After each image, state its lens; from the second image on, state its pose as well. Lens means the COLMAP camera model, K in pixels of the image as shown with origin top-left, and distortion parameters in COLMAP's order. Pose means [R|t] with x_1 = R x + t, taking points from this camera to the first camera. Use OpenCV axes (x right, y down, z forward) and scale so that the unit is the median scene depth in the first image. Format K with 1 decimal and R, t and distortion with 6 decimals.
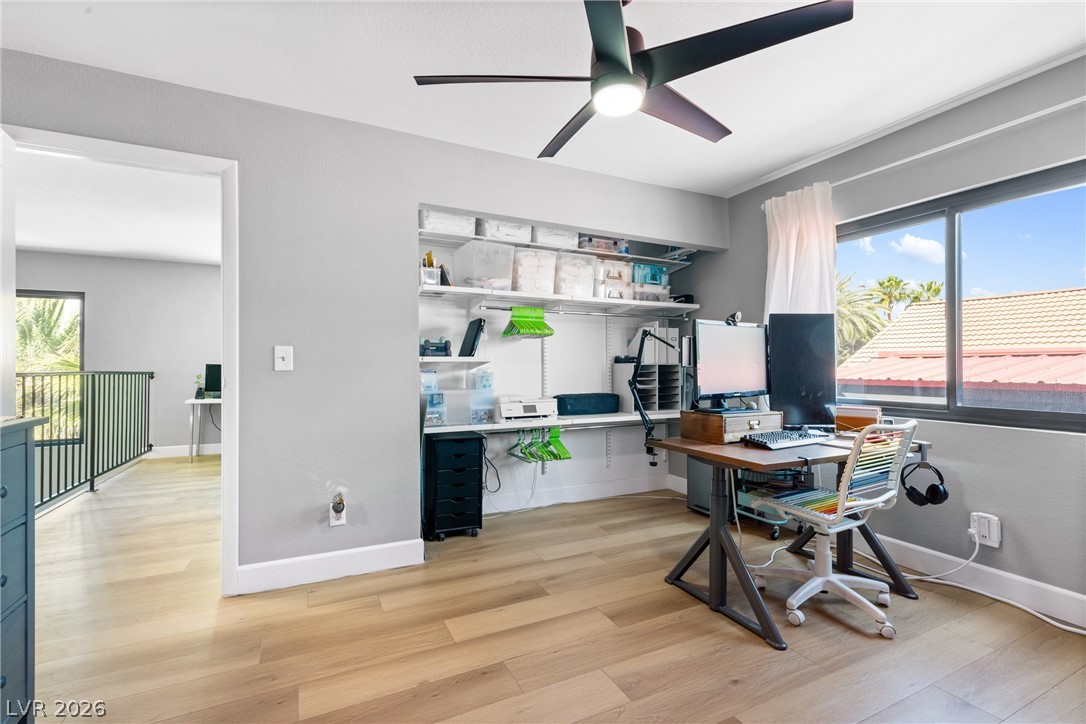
lens RADIAL K [[486.7, 0, 546.1], [0, 486.7, 364.8], [0, 0, 1]] dist [0.004020, 0.000186]
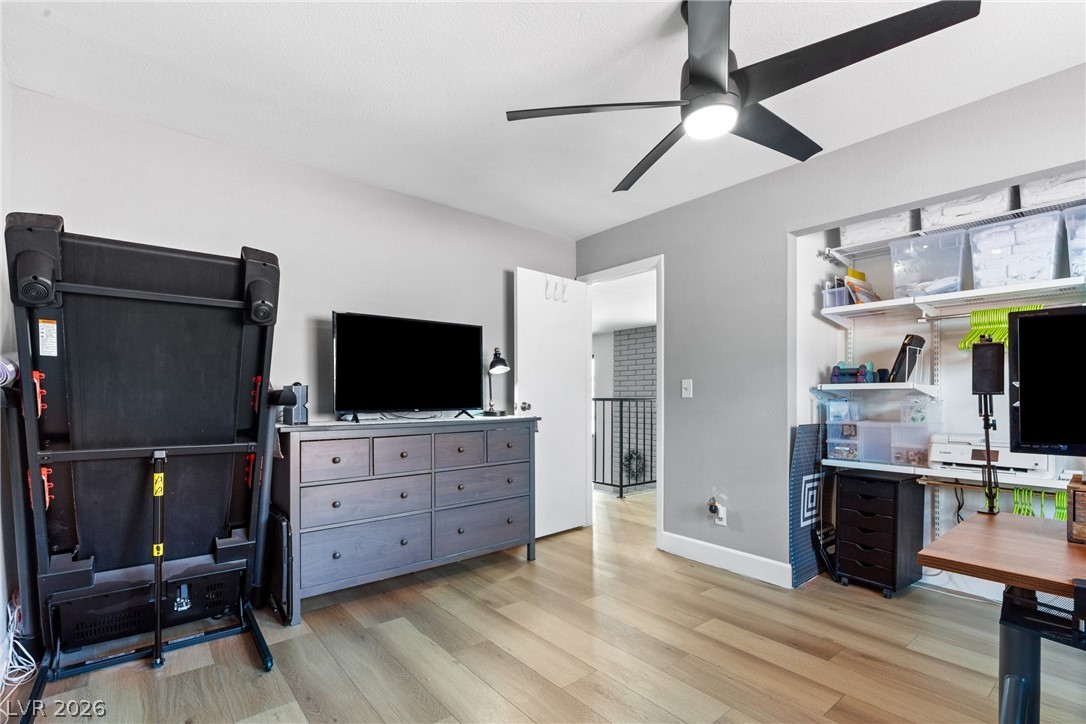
lens RADIAL K [[492.2, 0, 542.9], [0, 492.2, 396.7], [0, 0, 1]] dist [0.000722, 0.000146]
pose [[0.226877, 0.001907, -0.973922, 0.557962], [0.002006, 0.999995, 0.002426, 0.004110], [0.973921, -0.002504, 0.226872, 0.241847]]
